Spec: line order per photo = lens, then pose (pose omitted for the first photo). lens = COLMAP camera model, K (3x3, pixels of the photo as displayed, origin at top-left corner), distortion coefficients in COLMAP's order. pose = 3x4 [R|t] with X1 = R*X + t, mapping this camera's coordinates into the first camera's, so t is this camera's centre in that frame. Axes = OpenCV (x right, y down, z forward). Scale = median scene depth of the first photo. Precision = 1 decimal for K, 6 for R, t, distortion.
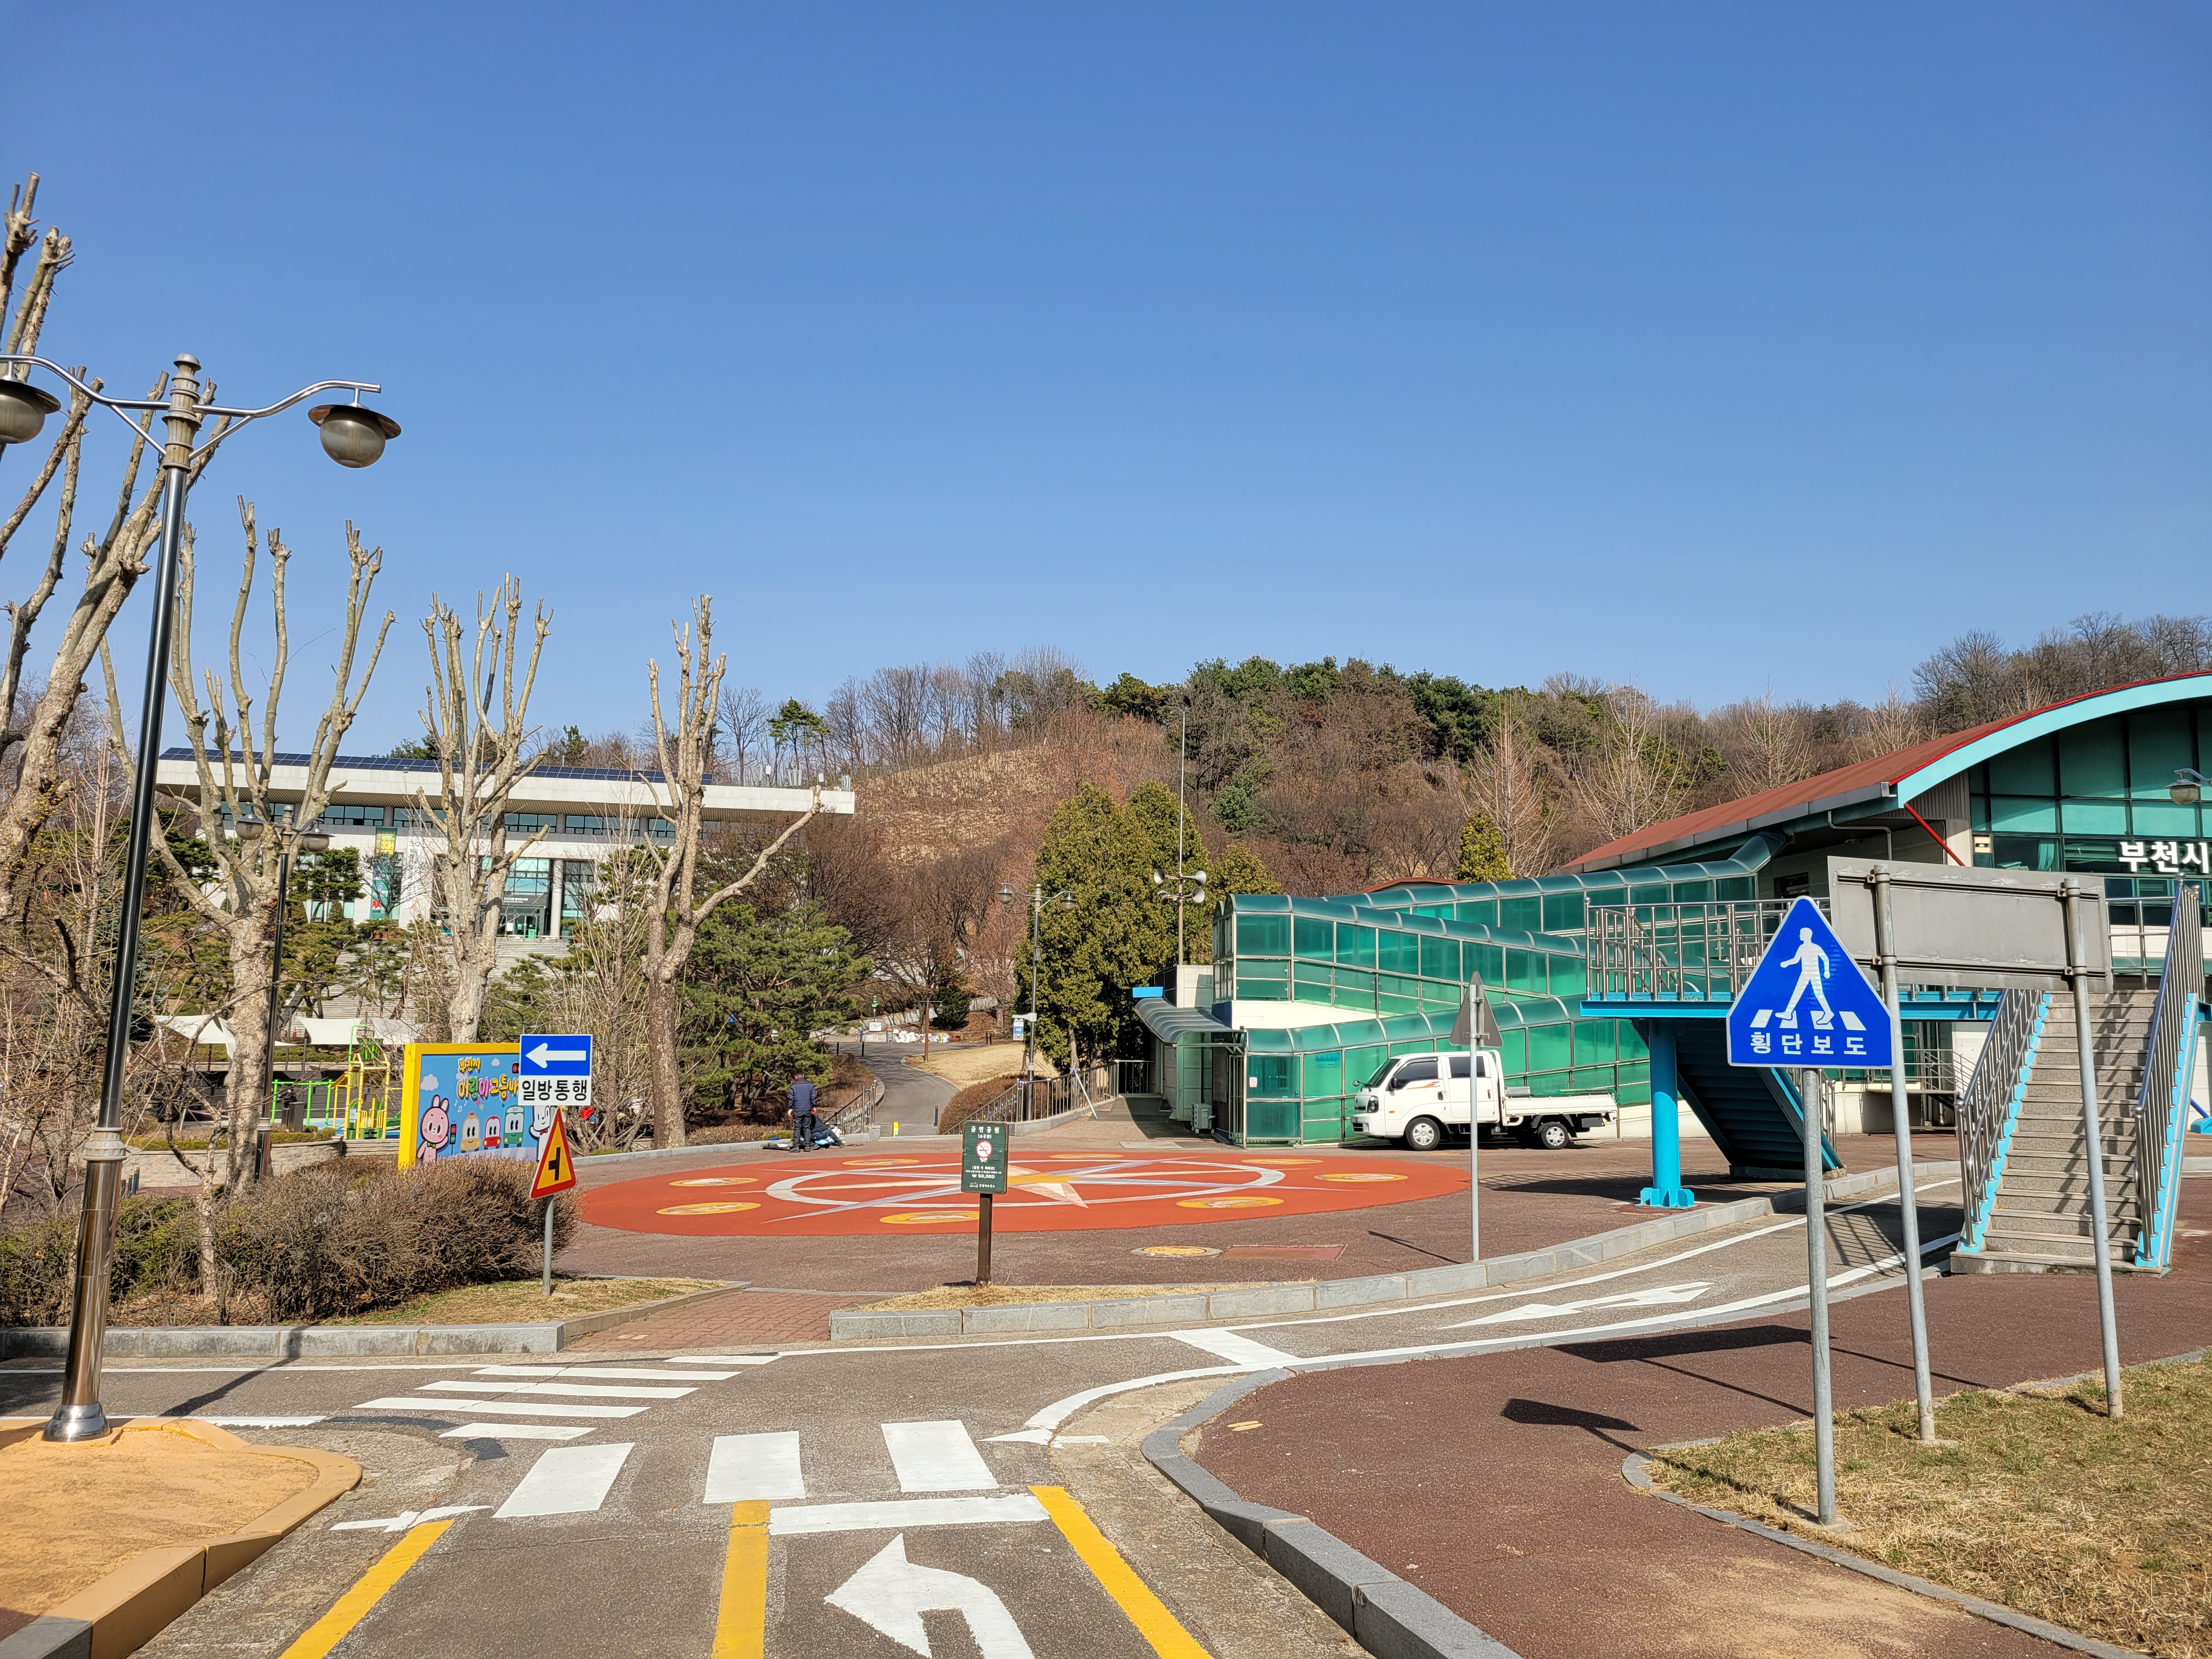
lens RADIAL K [[1648.7, 0, 1091.3], [0, 1648.7, 830.1], [0, 0, 1]] dist [0.072467, -0.051349]
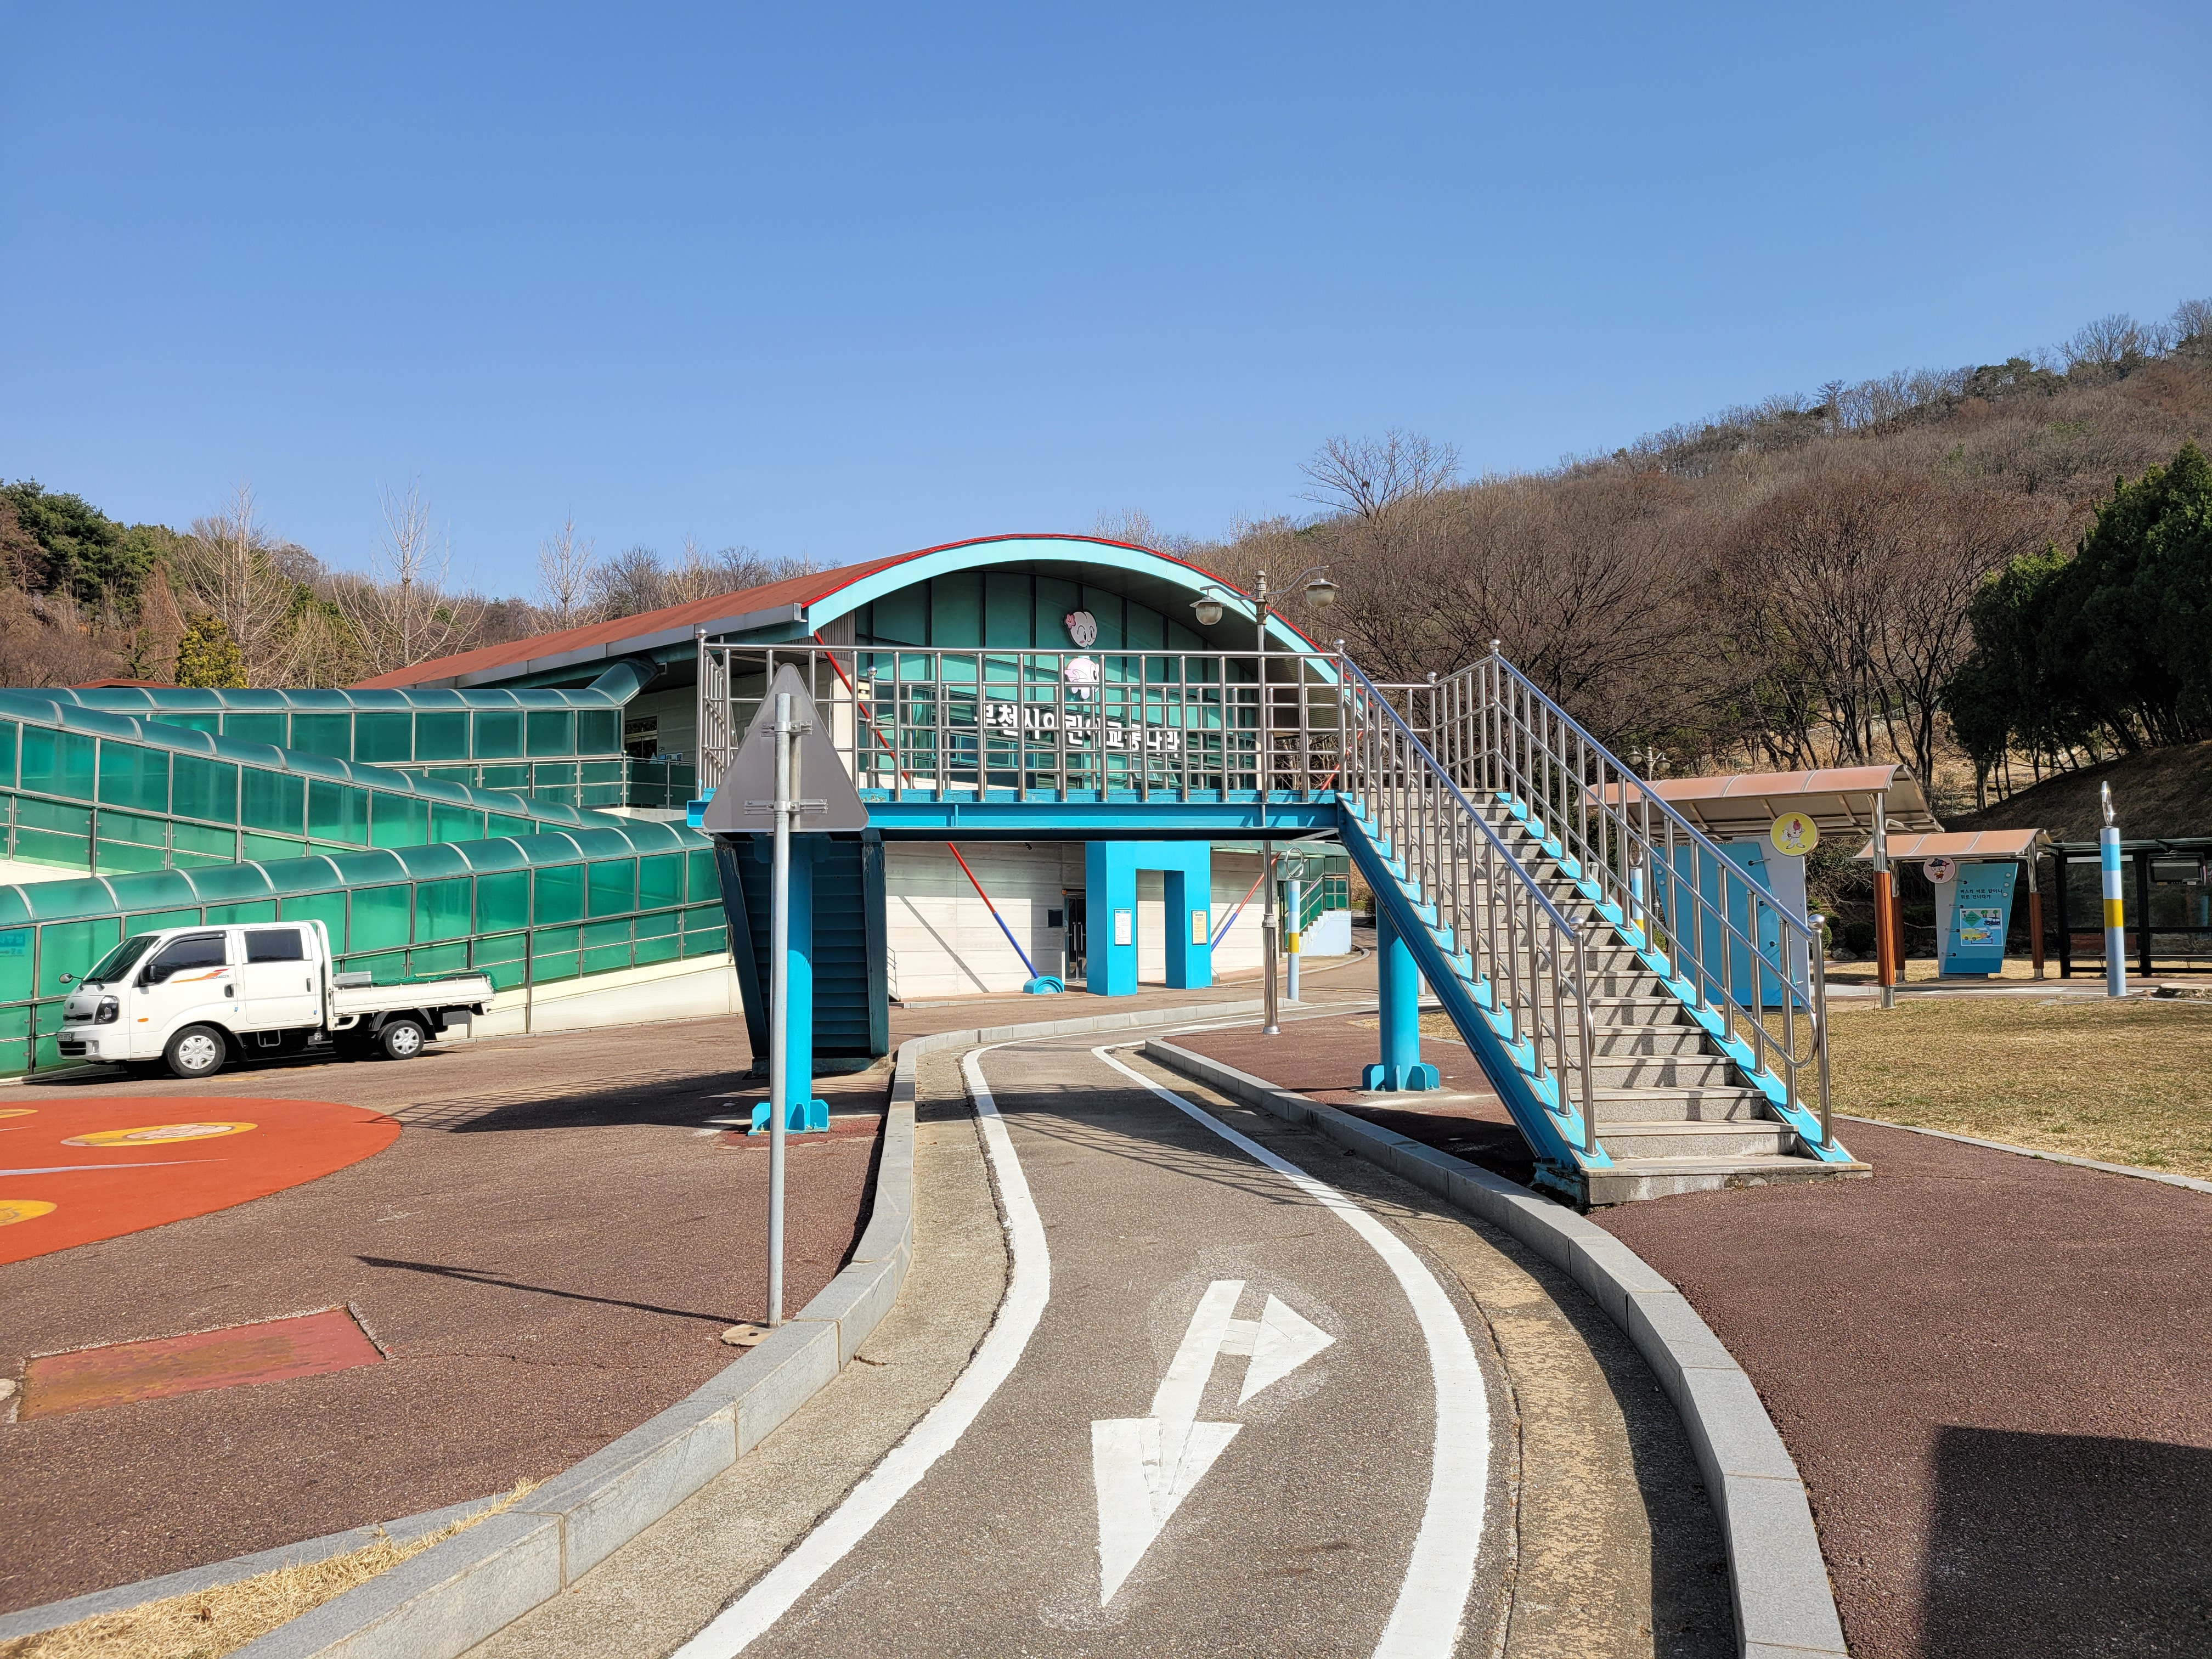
lens RADIAL K [[1648.7, 0, 1091.3], [0, 1648.7, 830.1], [0, 0, 1]] dist [0.072467, -0.051349]
pose [[0.709593, 0.030180, 0.703965, -0.010111], [-0.071716, 0.996987, 0.029548, 0.048983], [-0.700953, -0.071453, 0.709619, 0.274913]]
